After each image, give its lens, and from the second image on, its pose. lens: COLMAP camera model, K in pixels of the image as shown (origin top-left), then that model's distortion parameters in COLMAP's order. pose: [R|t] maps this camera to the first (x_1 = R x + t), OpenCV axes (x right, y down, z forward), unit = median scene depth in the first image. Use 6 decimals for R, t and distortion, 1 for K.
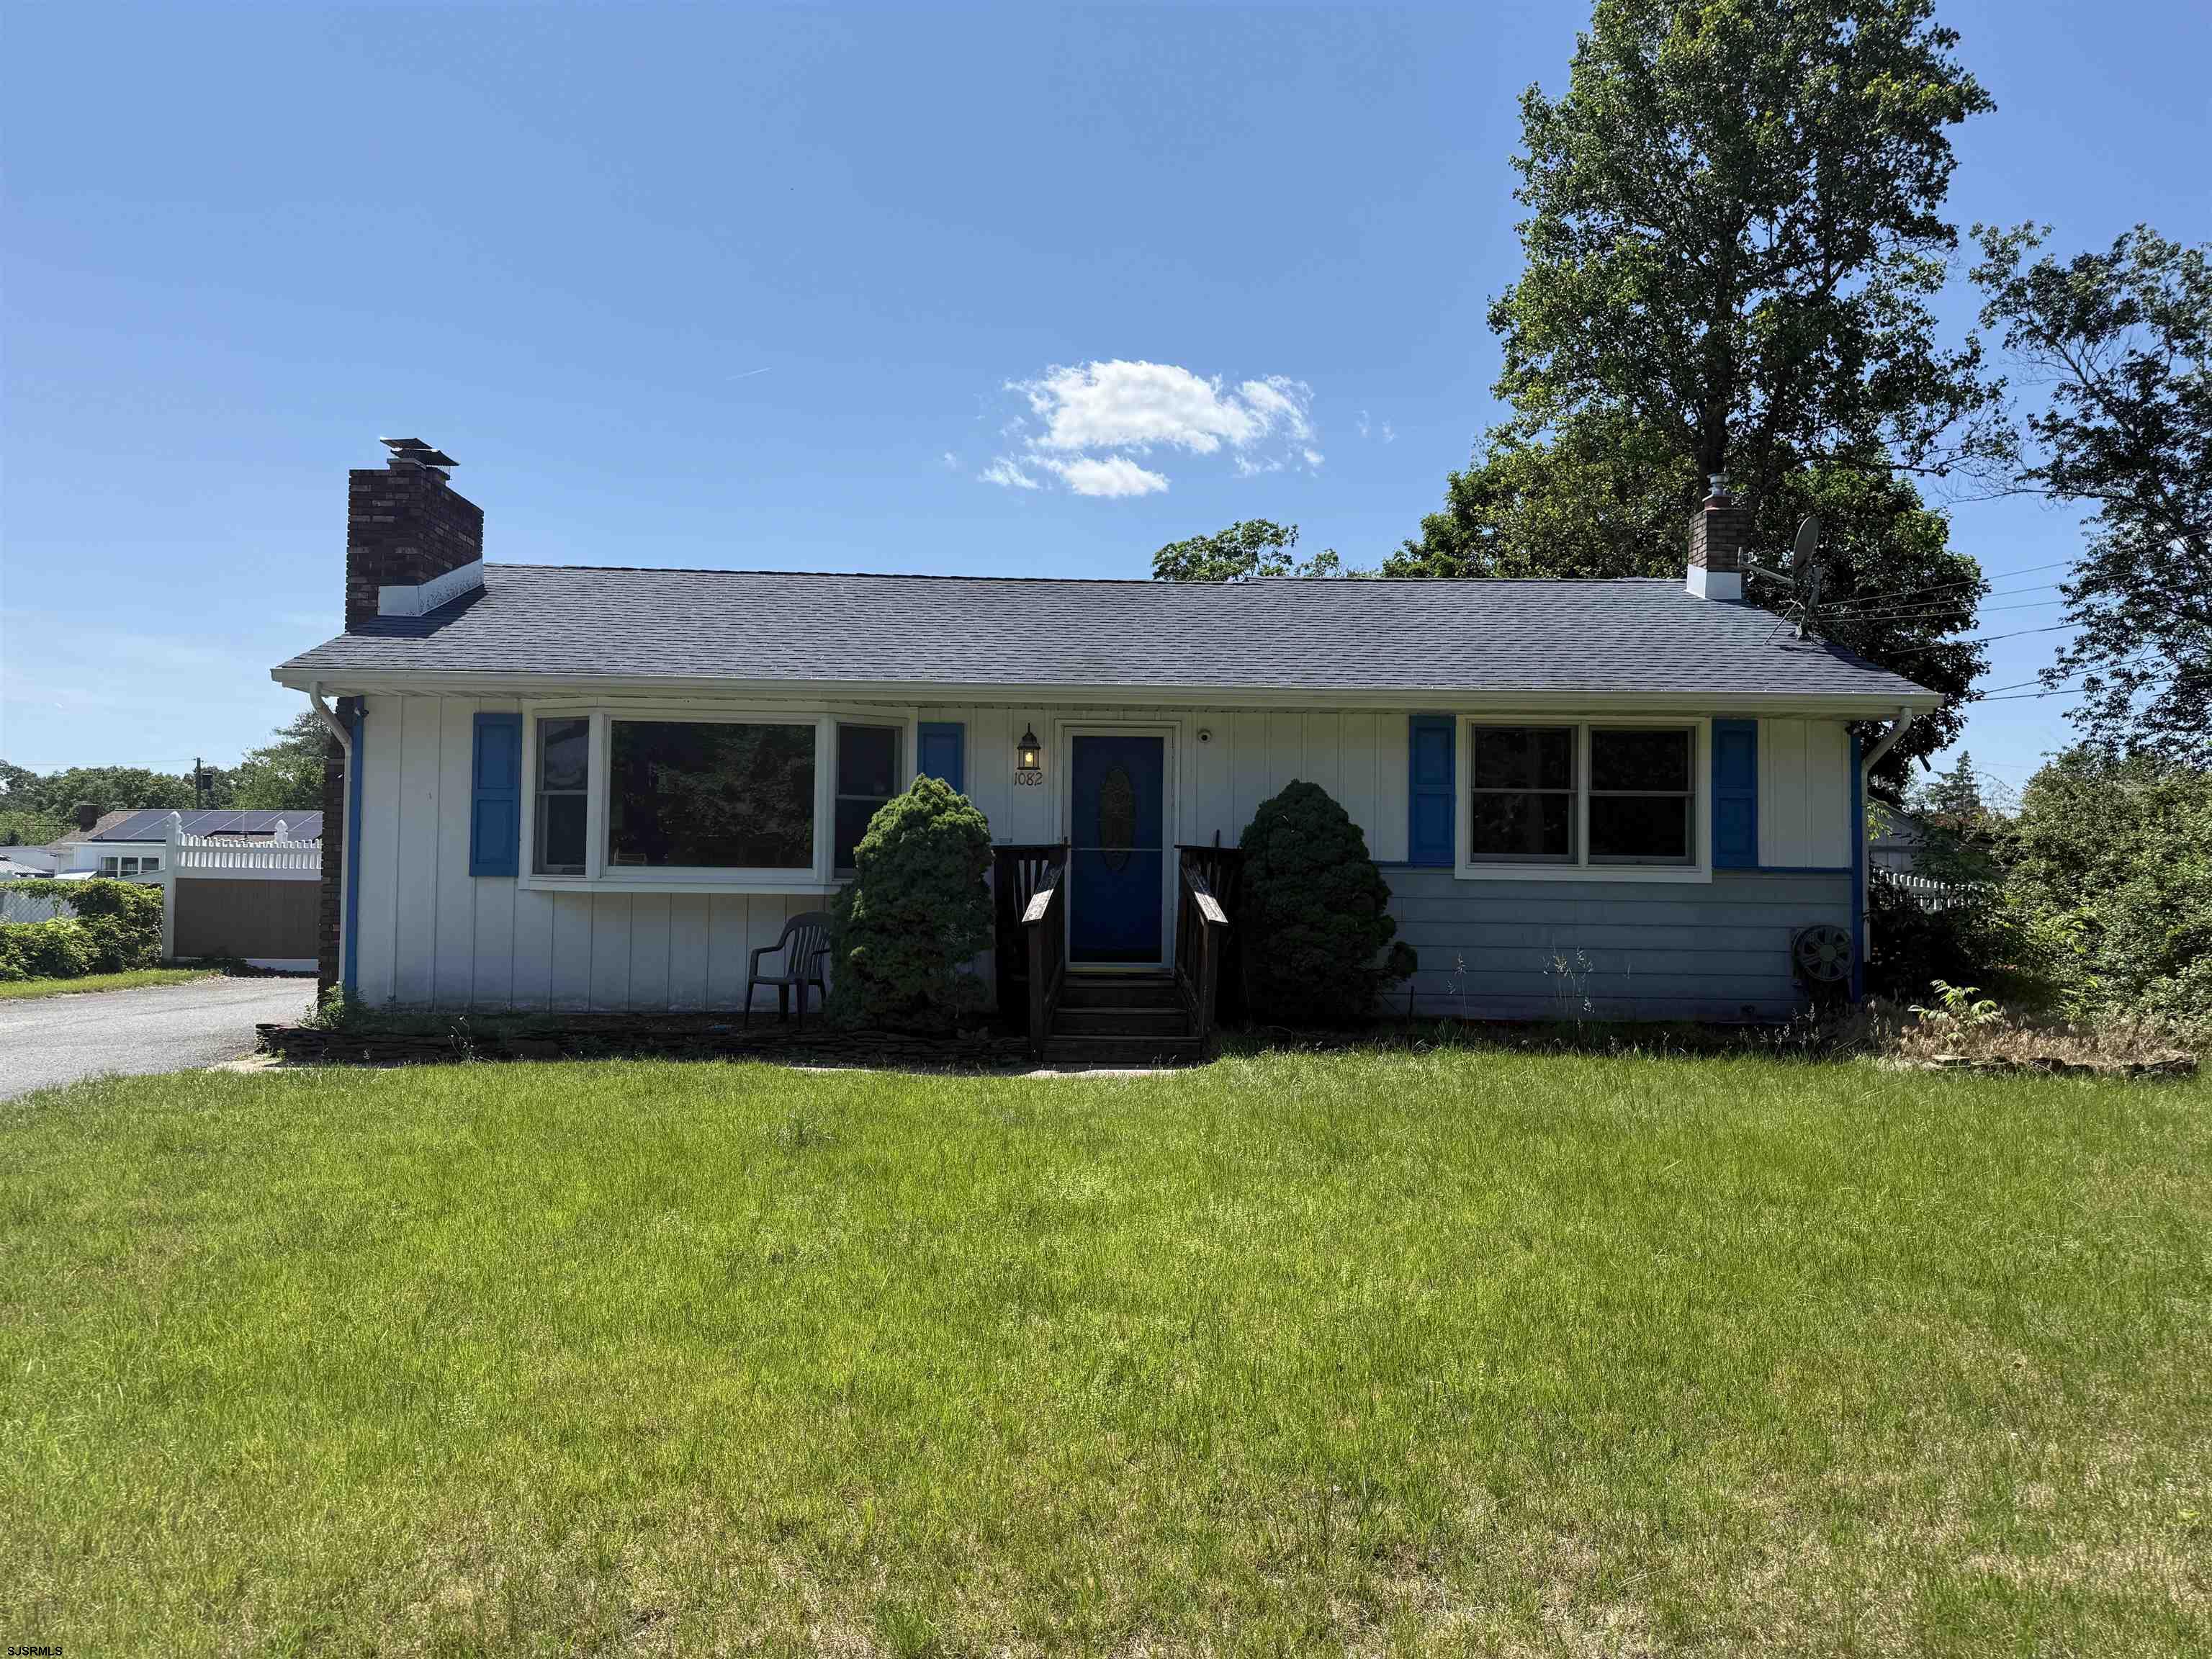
lens RADIAL K [[1536.8, 0, 1110.2], [0, 1536.8, 831.2], [0, 0, 1]] dist [0.086875, -0.112895]
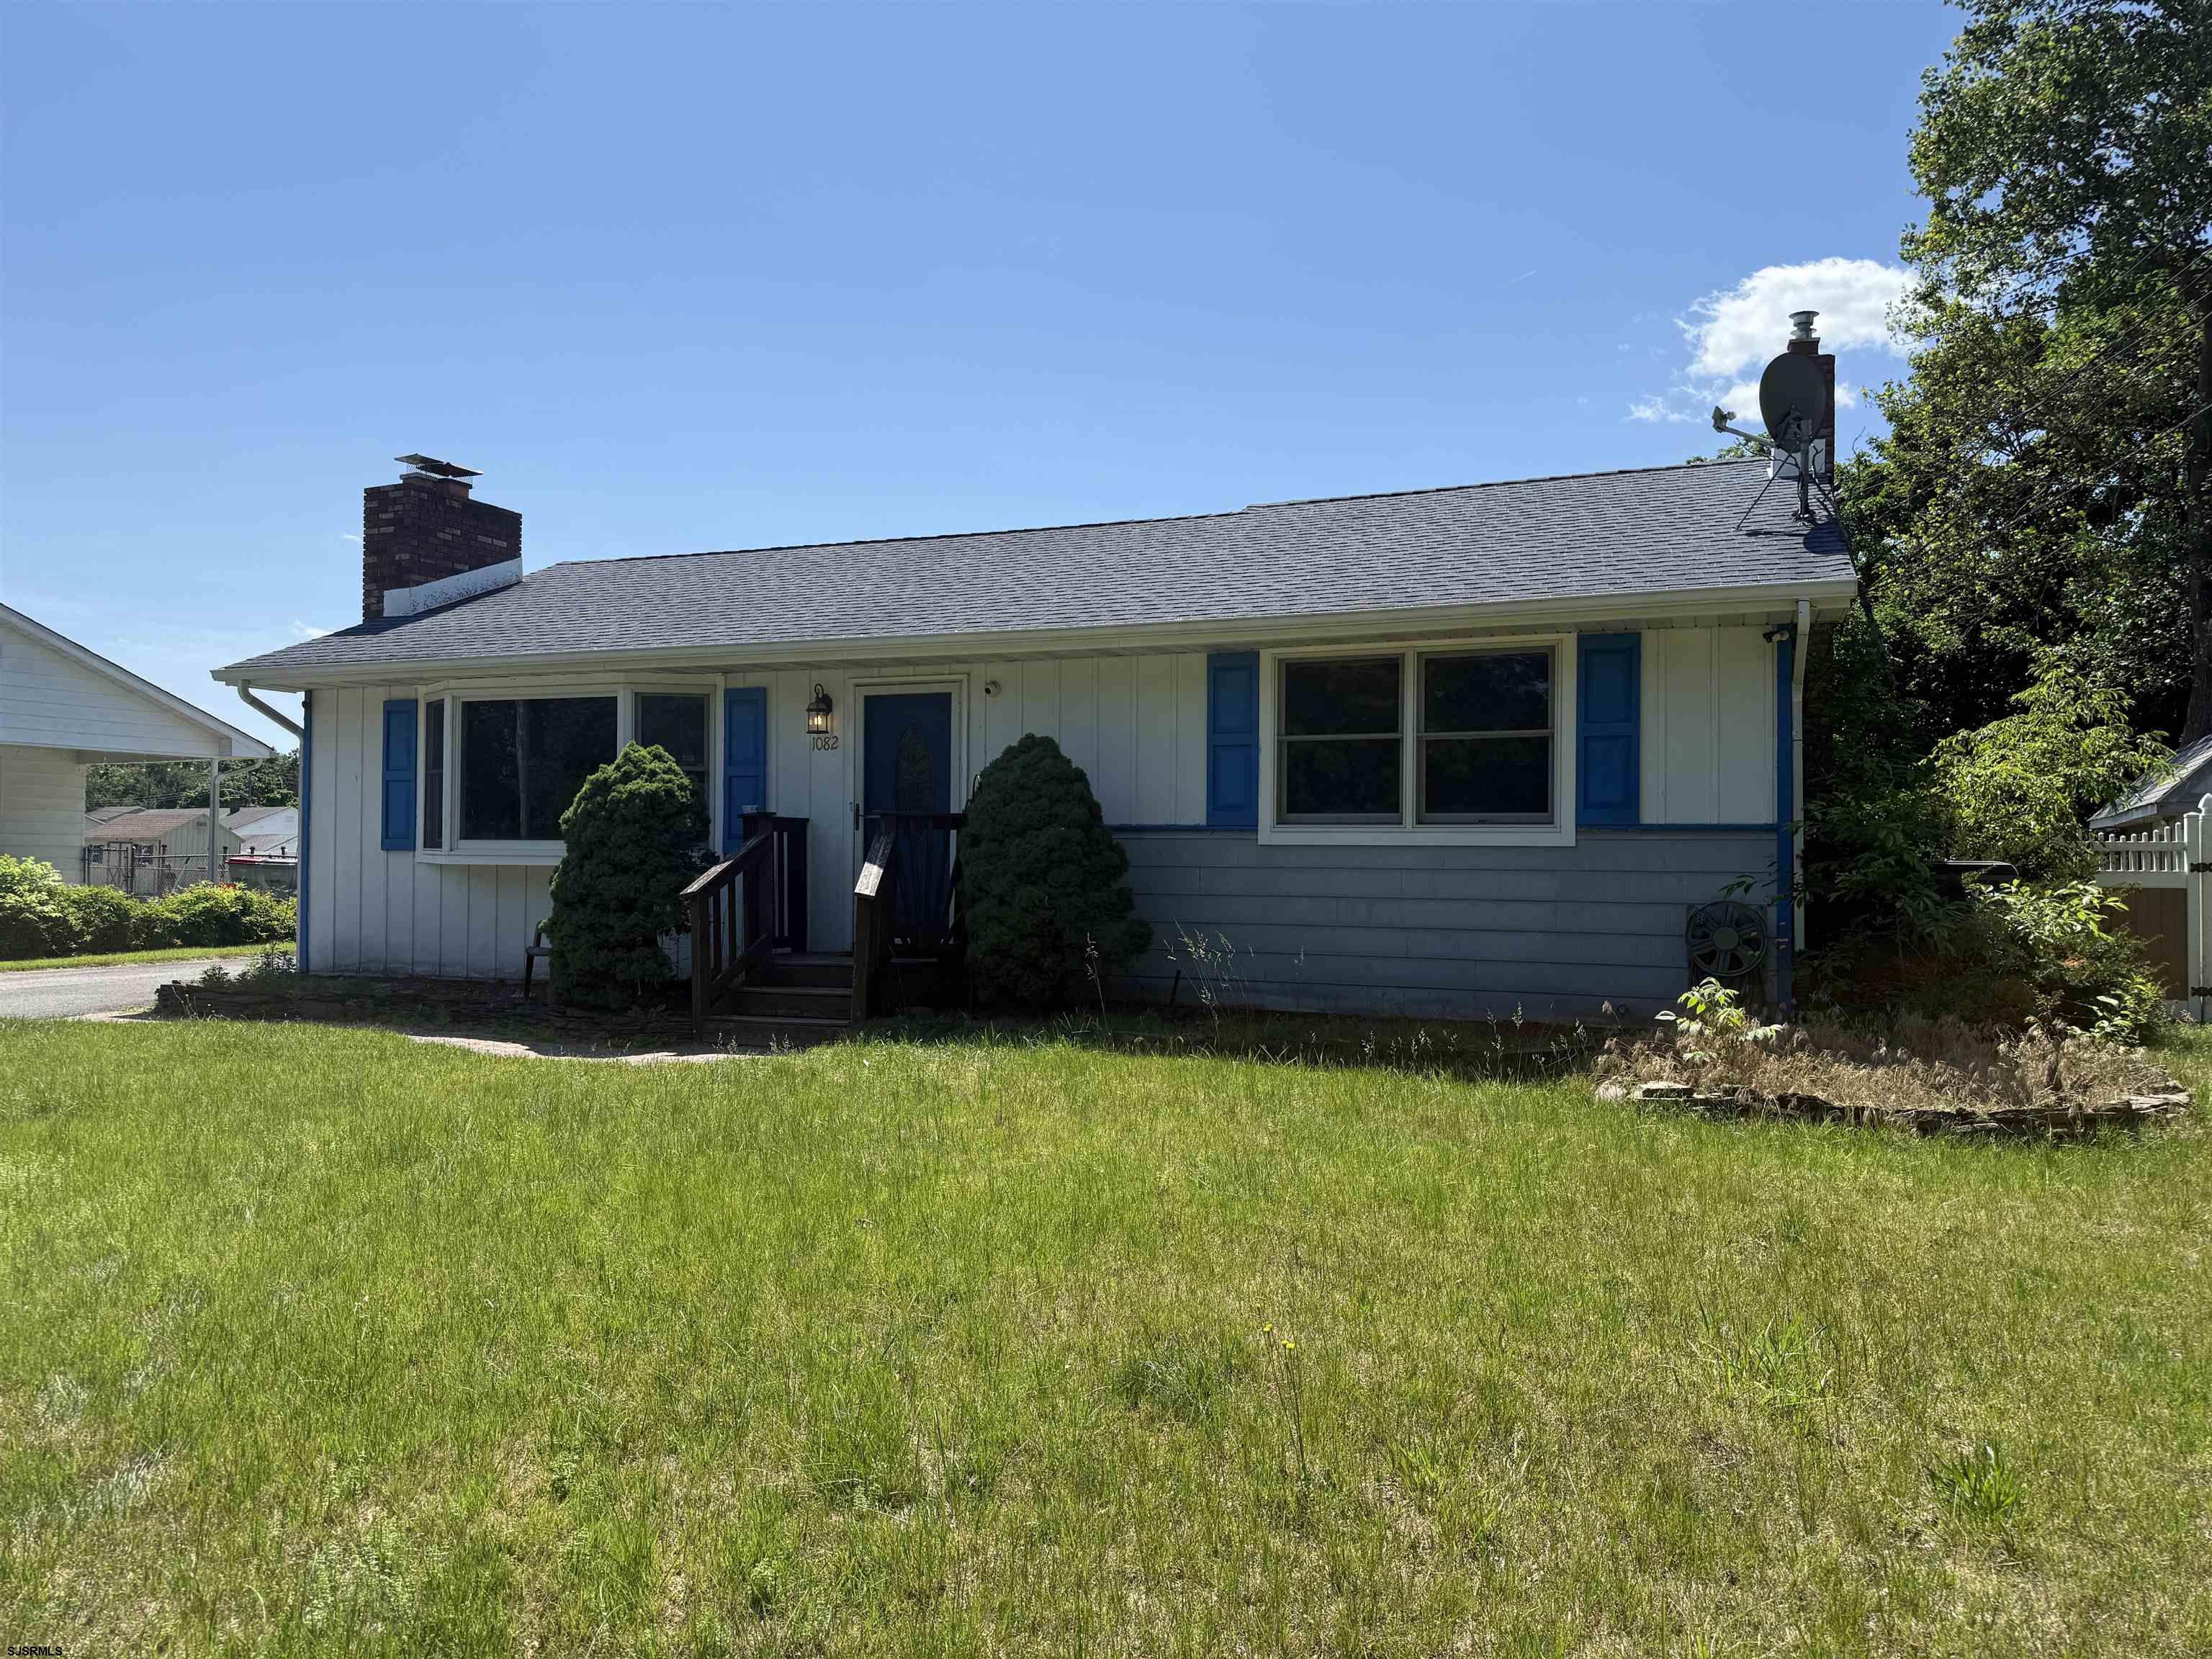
lens RADIAL K [[1536.8, 0, 1123.5], [0, 1536.8, 825.5], [0, 0, 1]] dist [0.086875, -0.112895]
pose [[0.916288, -0.014325, -0.400264, 0.490089], [0.021220, 0.999693, 0.012798, 0.008333], [0.399957, -0.020220, 0.916311, 0.198165]]
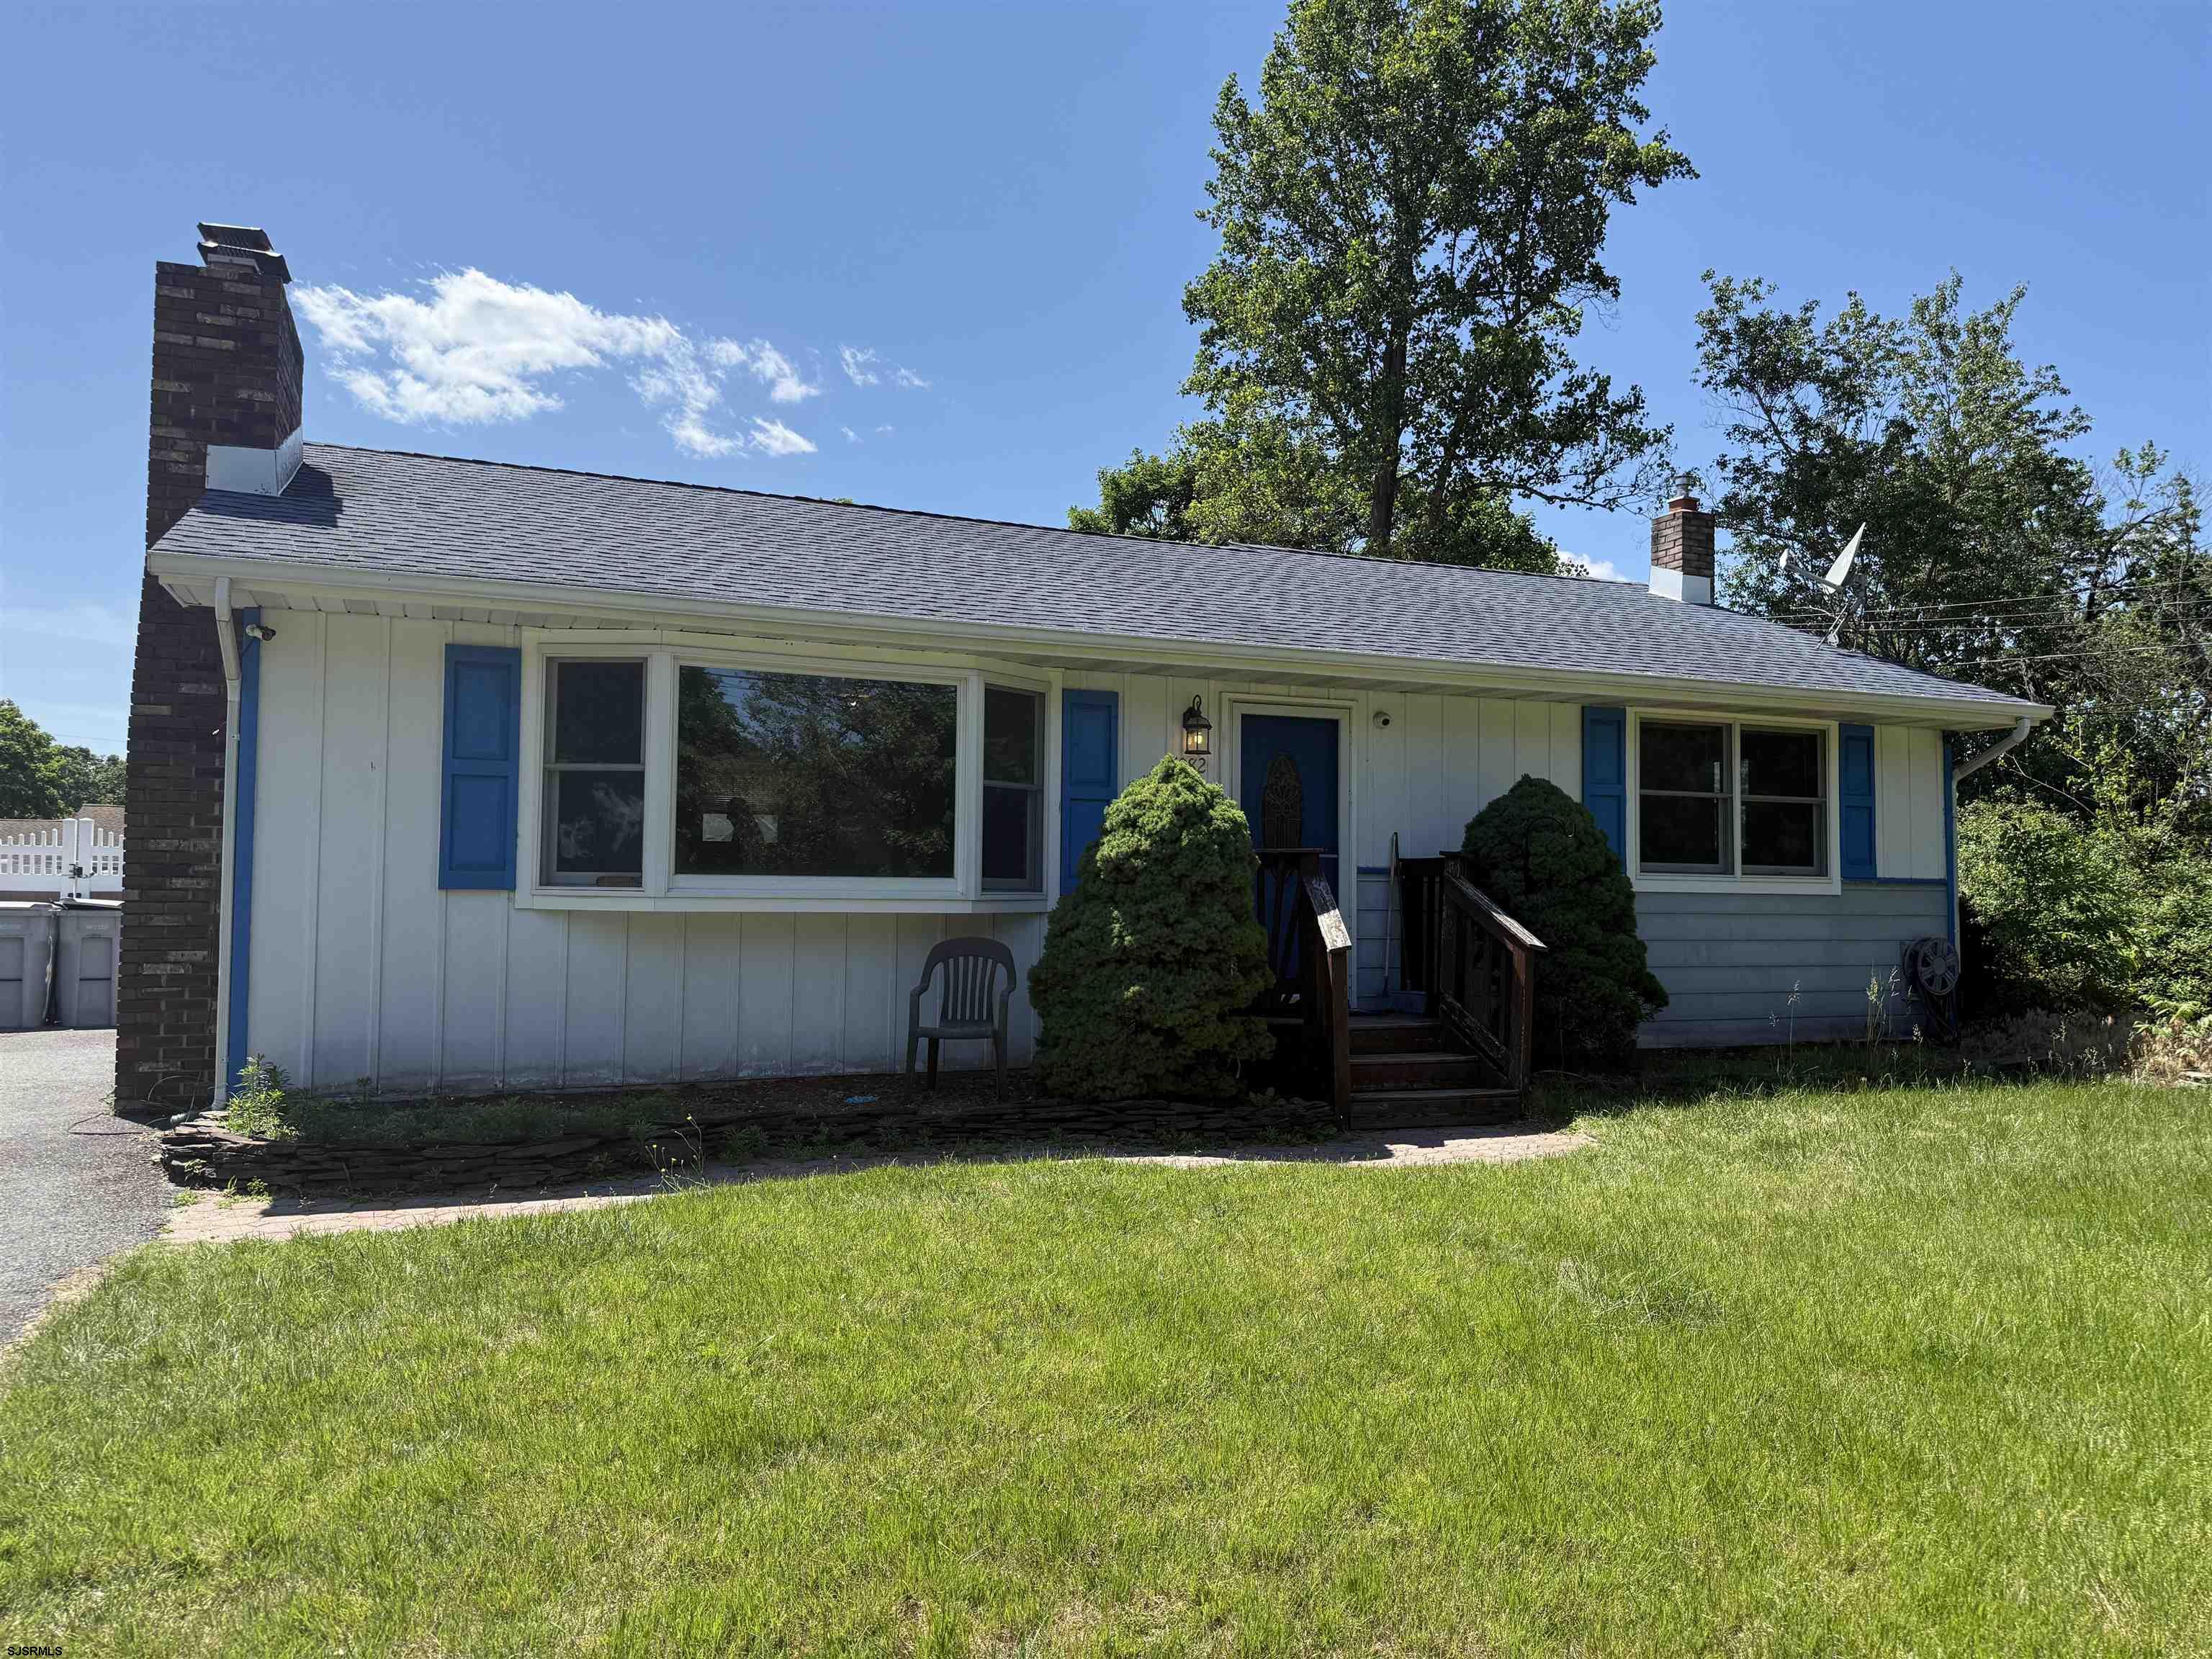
lens RADIAL K [[1536.8, 0, 1113.6], [0, 1536.8, 841.6], [0, 0, 1]] dist [0.086875, -0.112895]
pose [[0.934241, 0.010003, 0.356503, -0.368541], [-0.011403, 0.999933, 0.001824, 0.003985], [-0.356461, -0.005770, 0.934292, 0.268588]]
